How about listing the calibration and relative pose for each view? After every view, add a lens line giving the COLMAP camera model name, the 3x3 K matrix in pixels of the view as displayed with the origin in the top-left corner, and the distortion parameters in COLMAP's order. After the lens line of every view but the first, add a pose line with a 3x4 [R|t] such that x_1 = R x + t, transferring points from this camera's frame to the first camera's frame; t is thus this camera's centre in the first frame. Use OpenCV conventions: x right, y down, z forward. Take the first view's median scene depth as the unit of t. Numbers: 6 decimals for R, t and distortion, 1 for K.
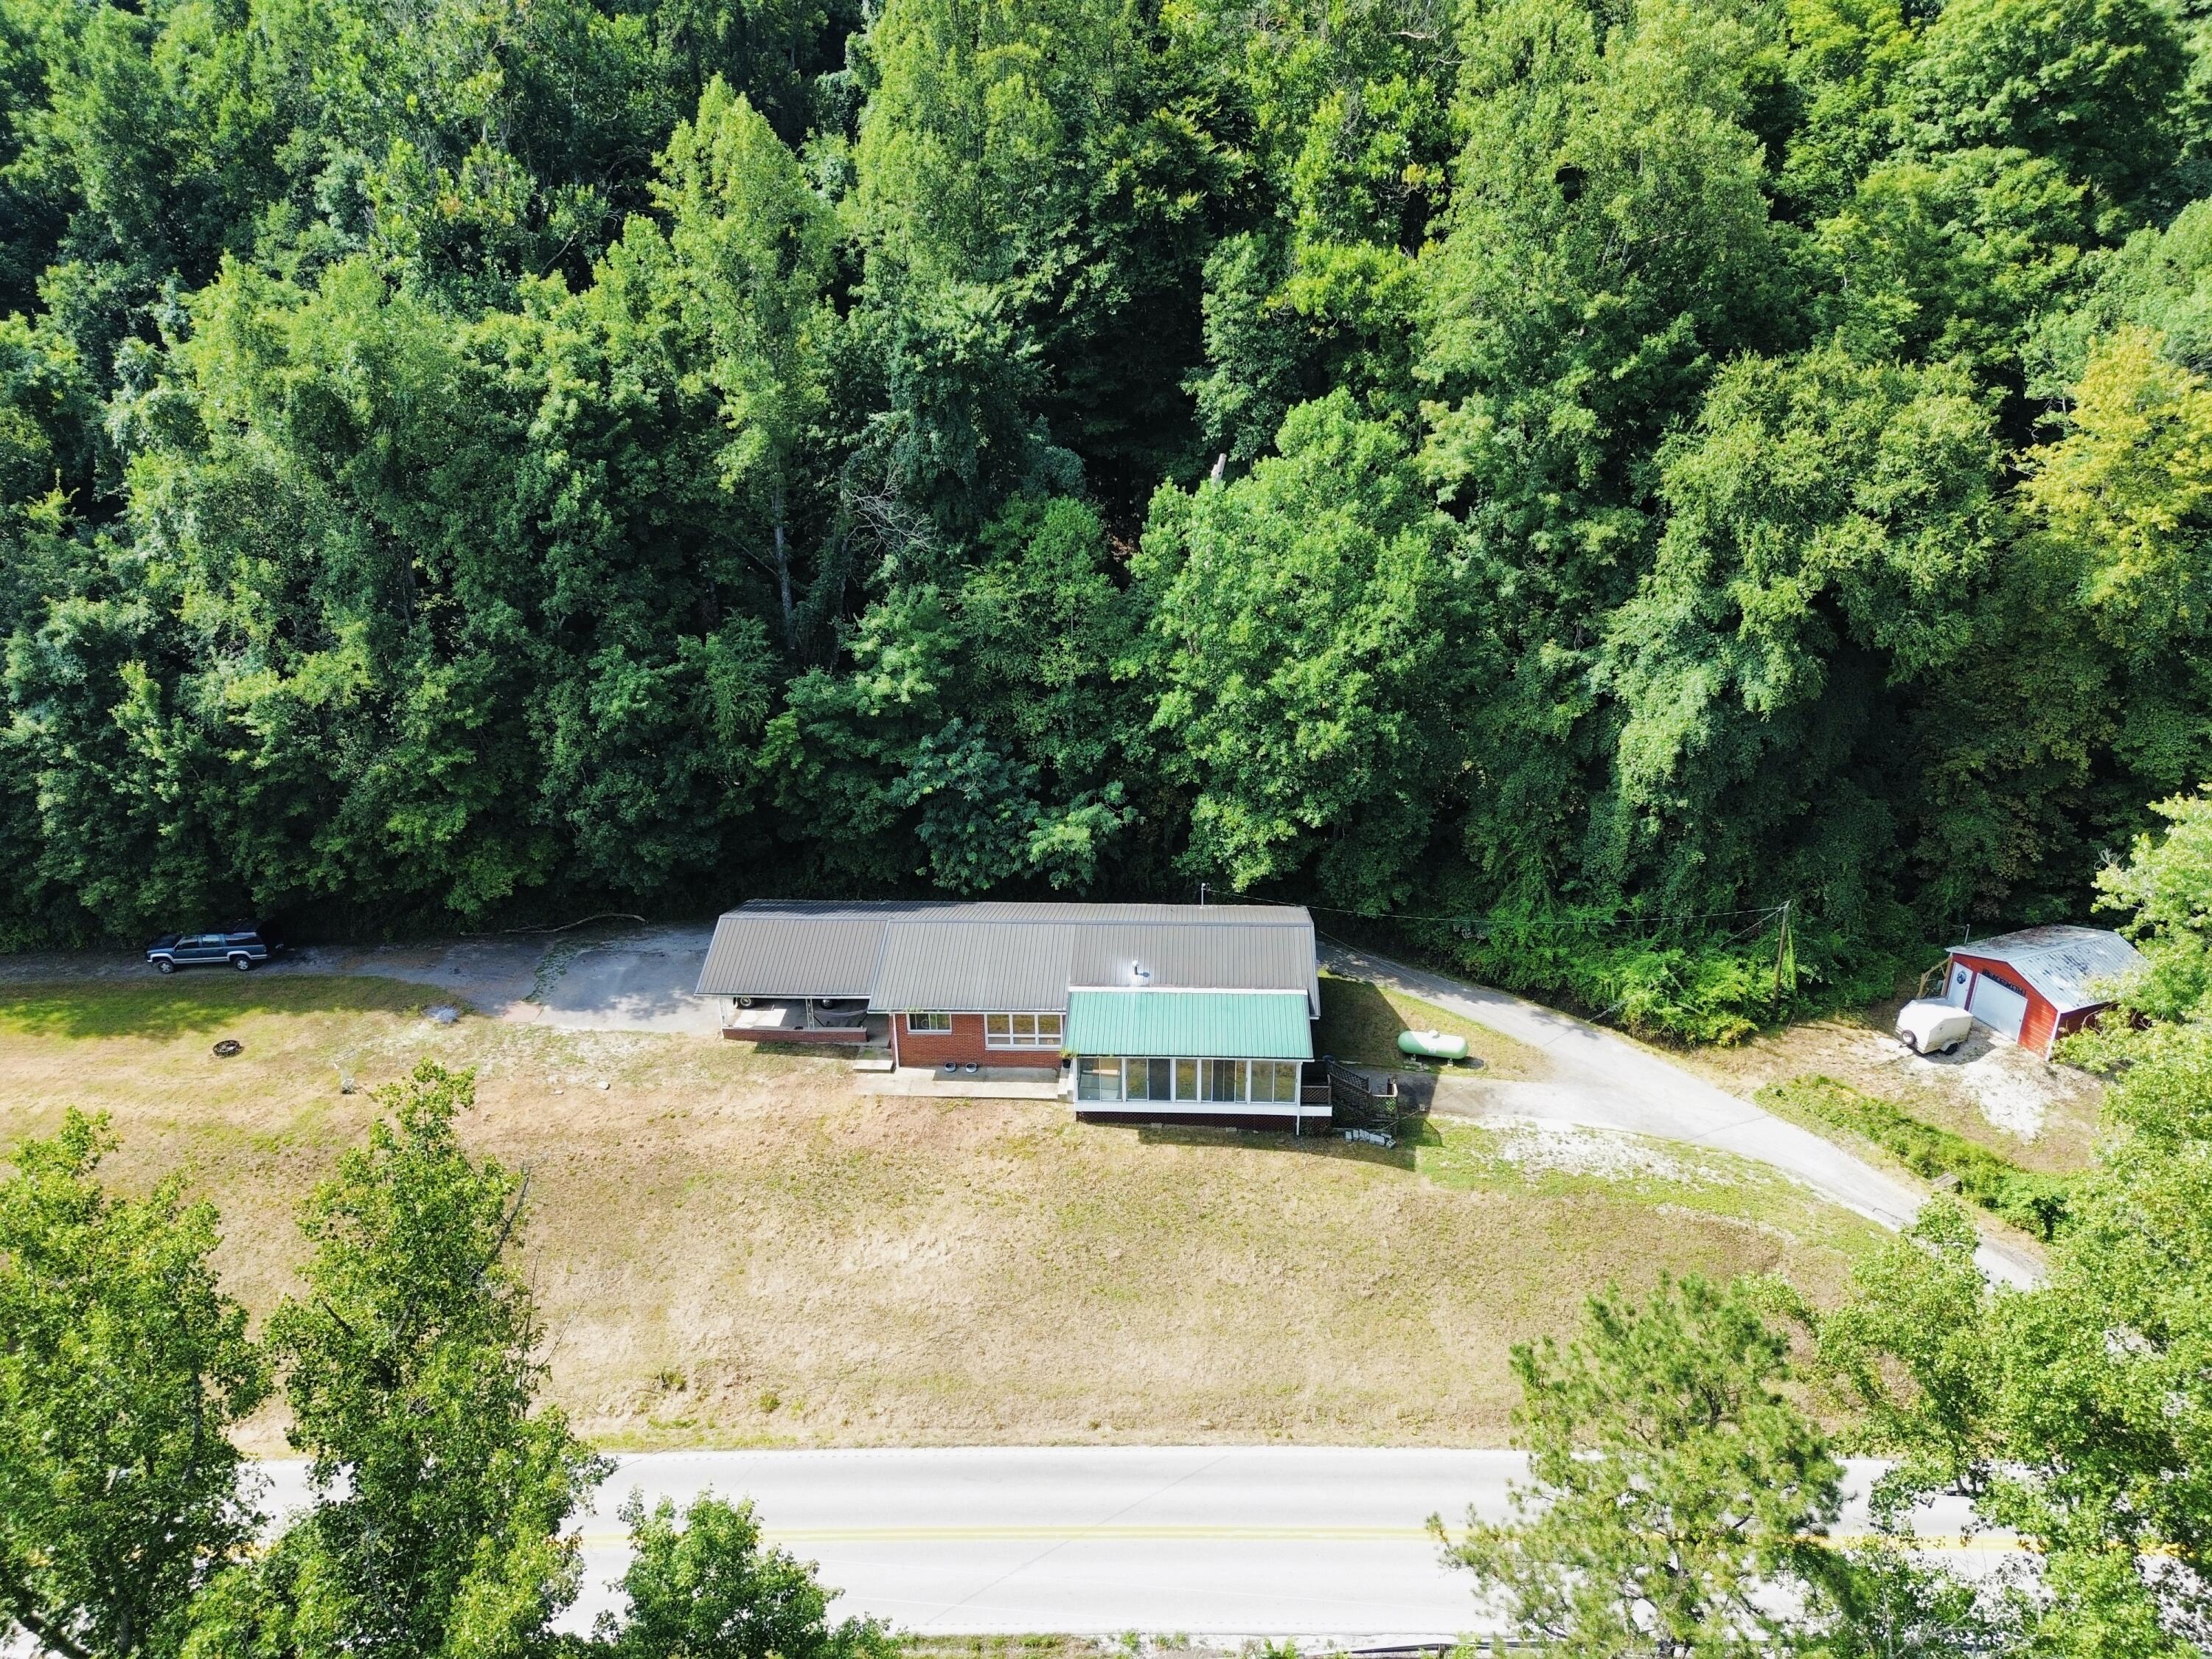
lens RADIAL K [[1569.2, 0, 1107.4], [0, 1569.2, 822.2], [0, 0, 1]] dist [0.066230, -0.061845]
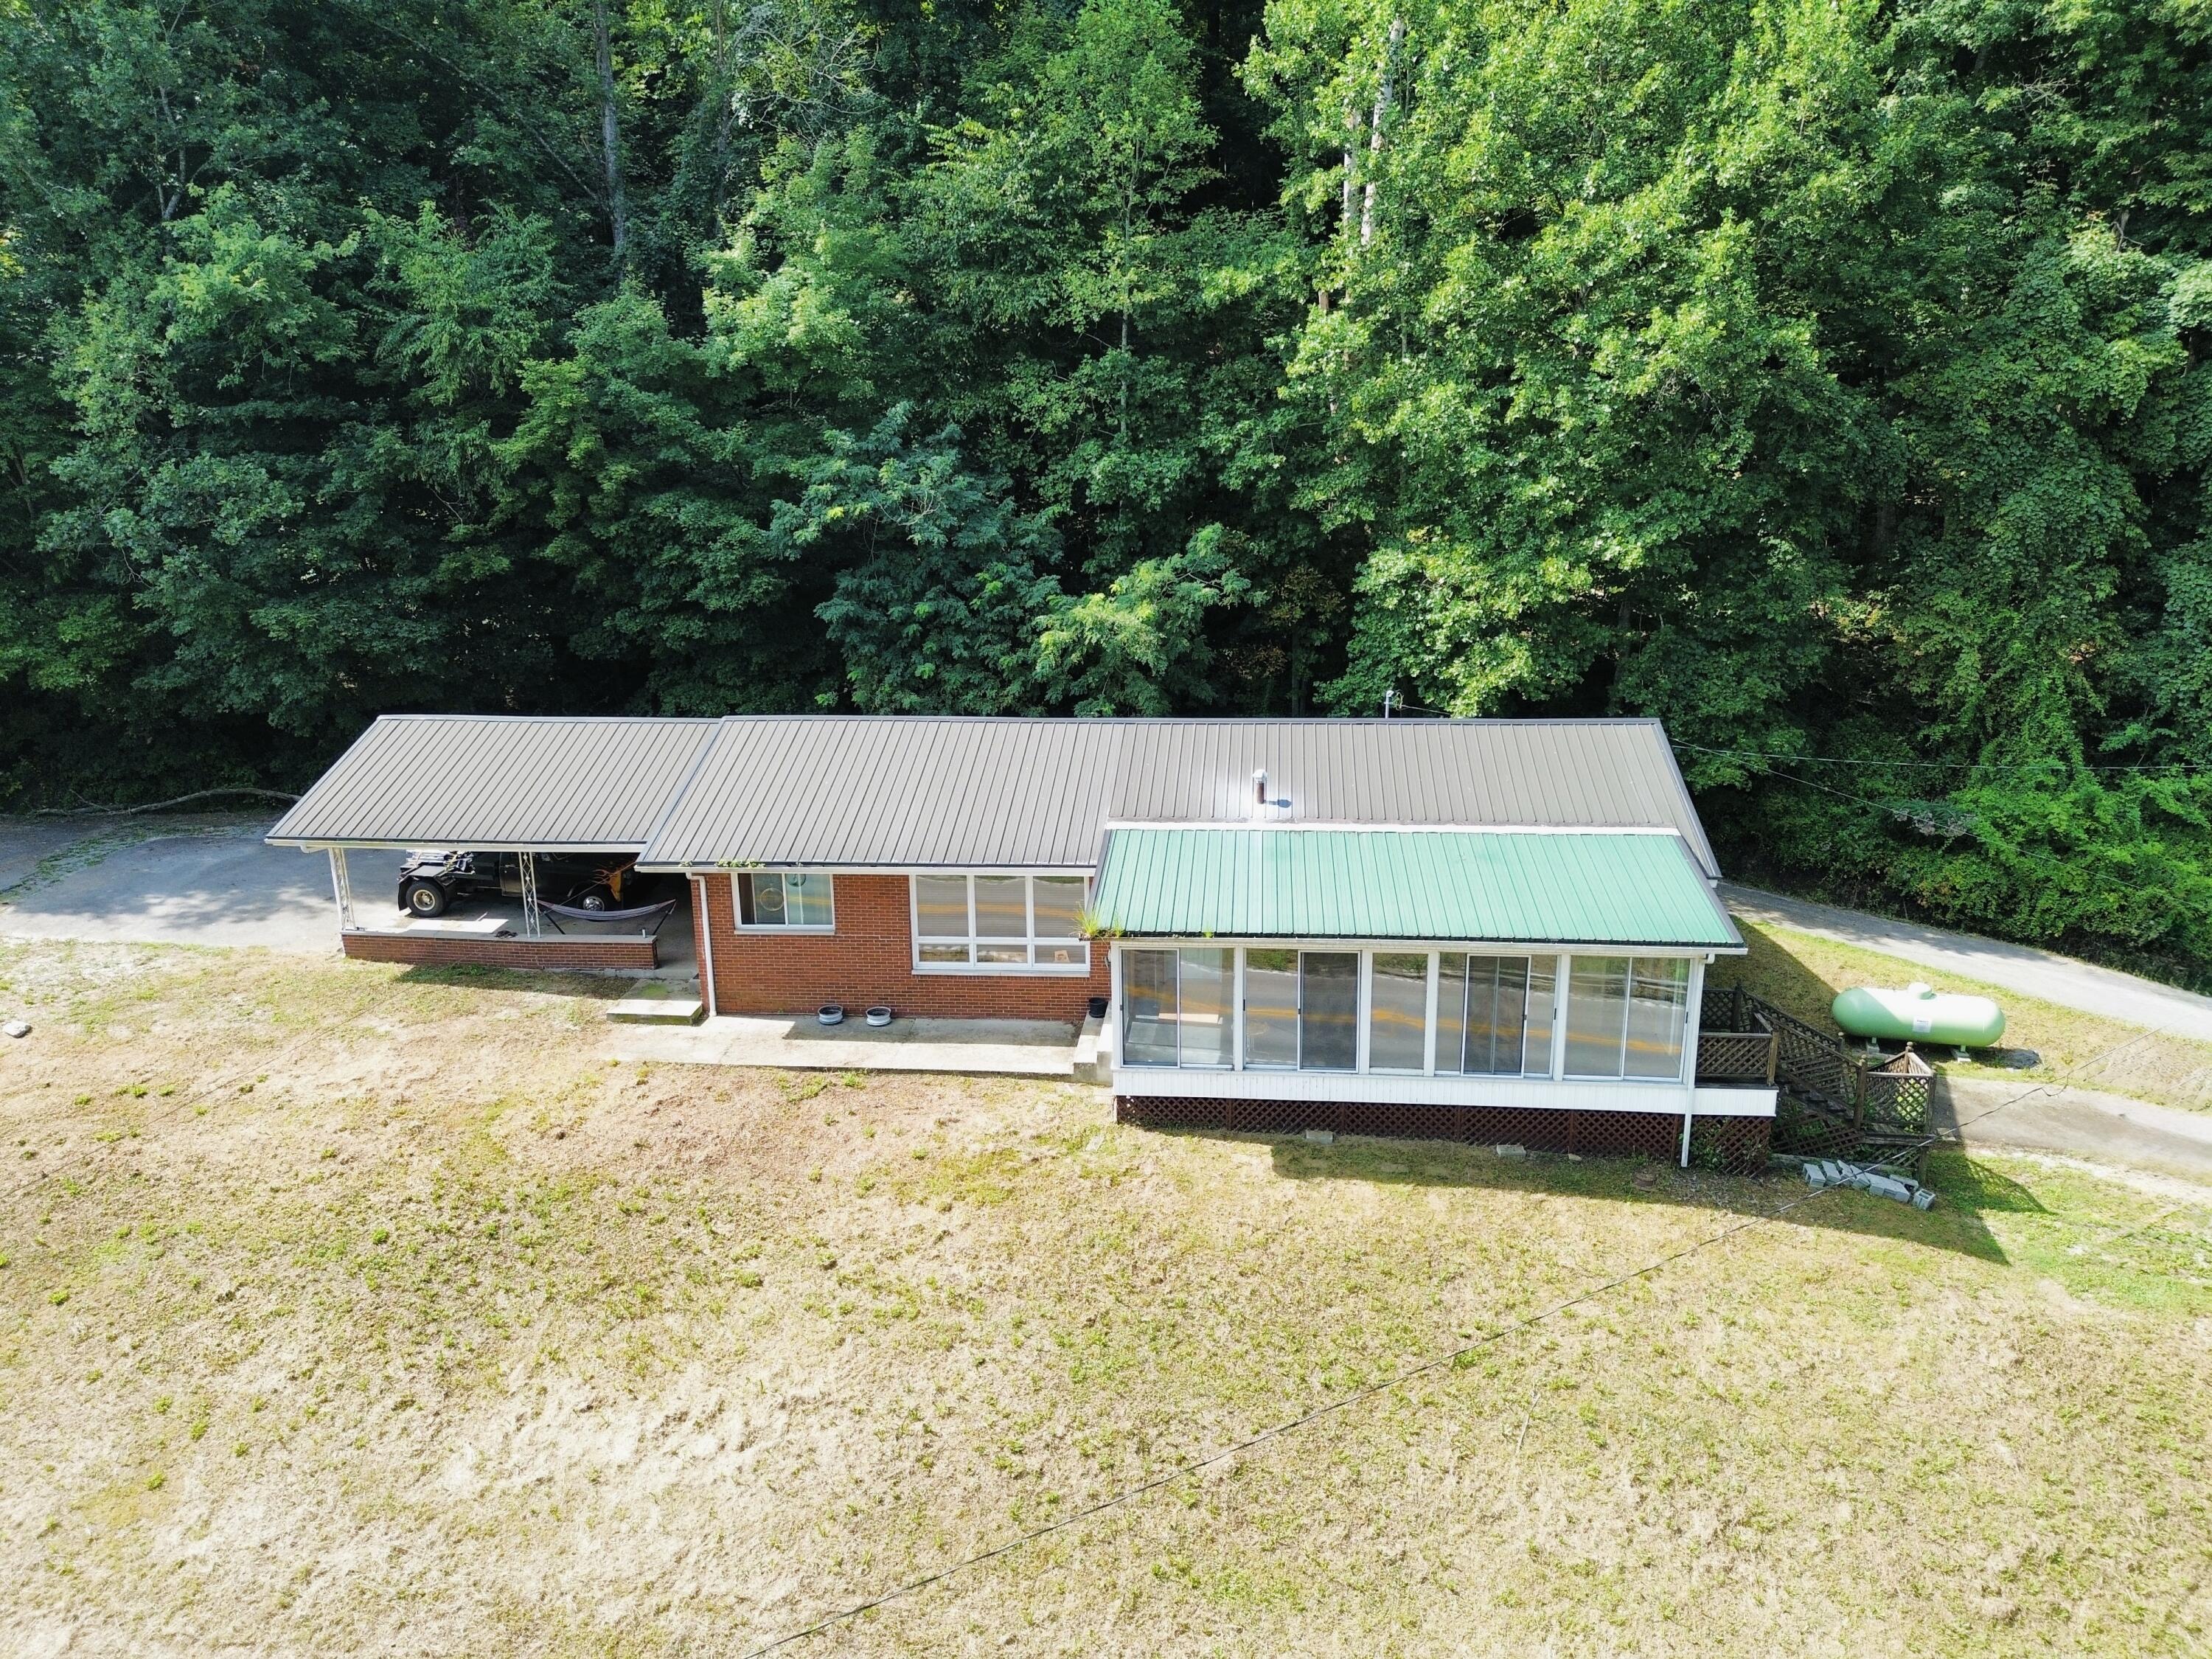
lens RADIAL K [[1569.2, 0, 1107.4], [0, 1569.2, 822.2], [0, 0, 1]] dist [0.066230, -0.061845]
pose [[0.999281, 0.013739, -0.035335, -0.008579], [-0.018903, 0.988470, -0.150234, 0.162386], [0.032863, 0.150794, 0.988019, 0.547700]]
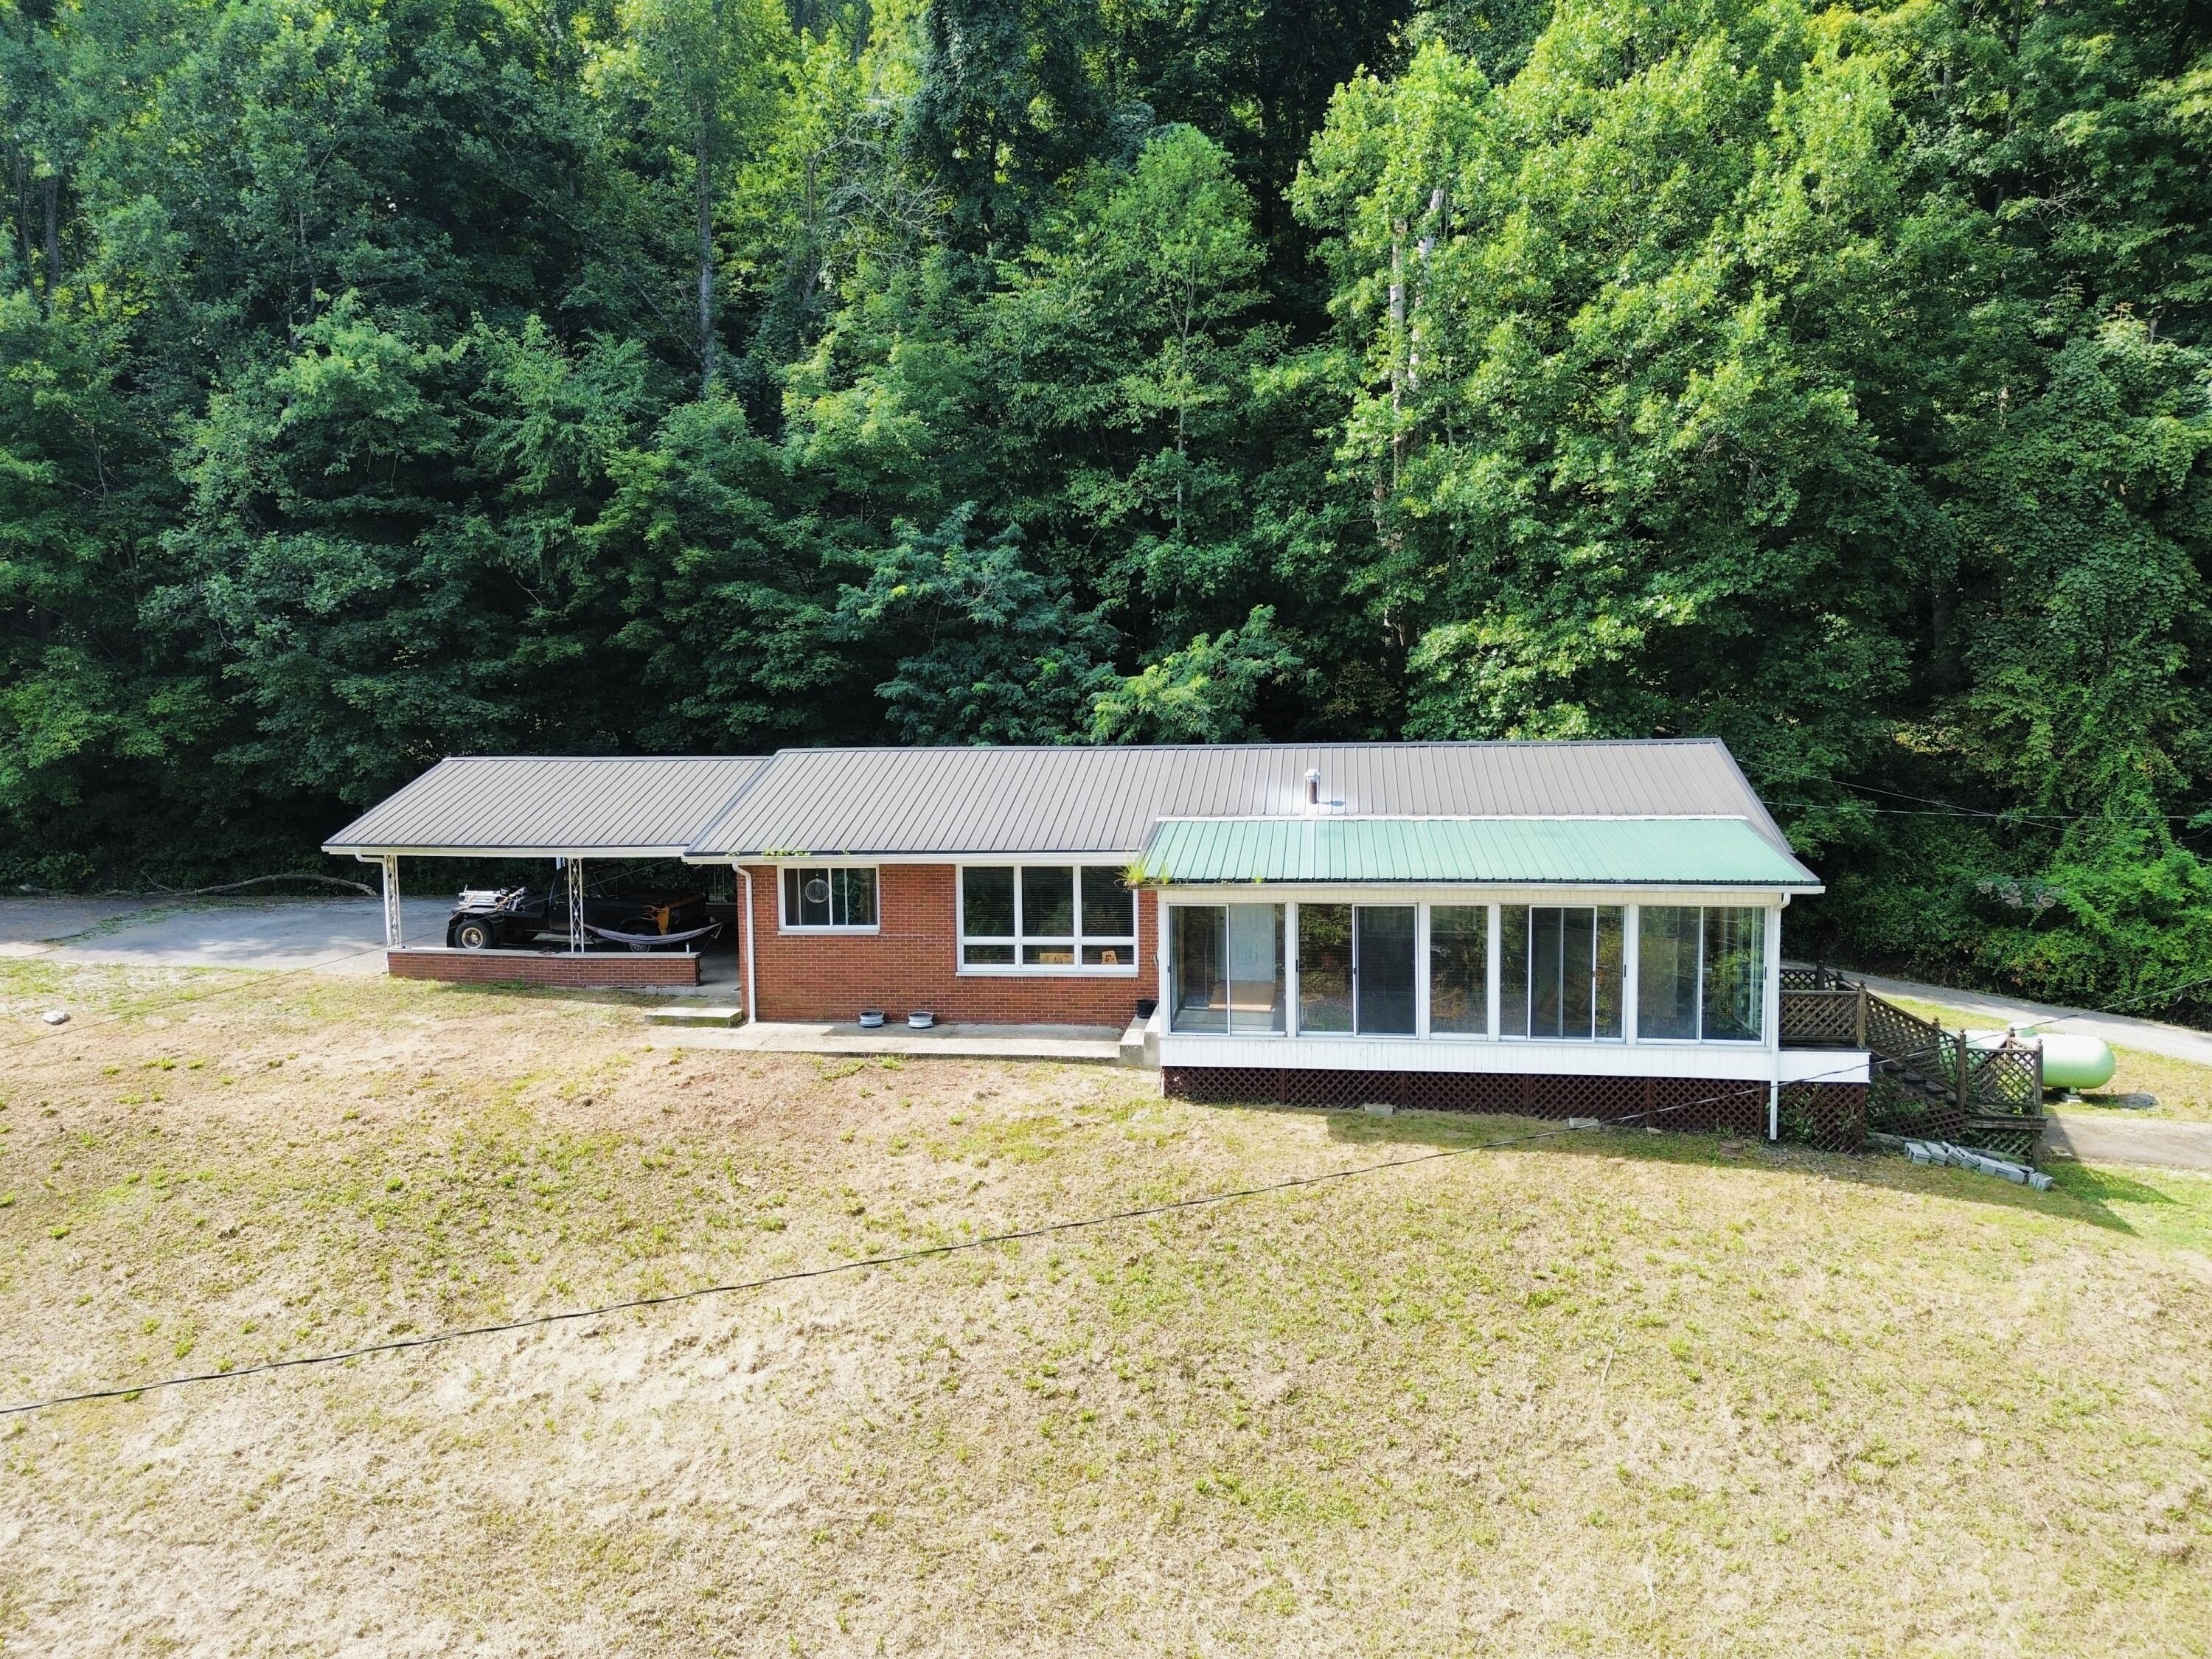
lens RADIAL K [[1569.2, 0, 1107.4], [0, 1569.2, 822.2], [0, 0, 1]] dist [0.066230, -0.061845]
pose [[0.996891, 0.011050, -0.078015, -0.004263], [-0.036242, 0.943467, -0.329478, 0.236065], [0.069964, 0.331281, 0.940934, 0.571761]]
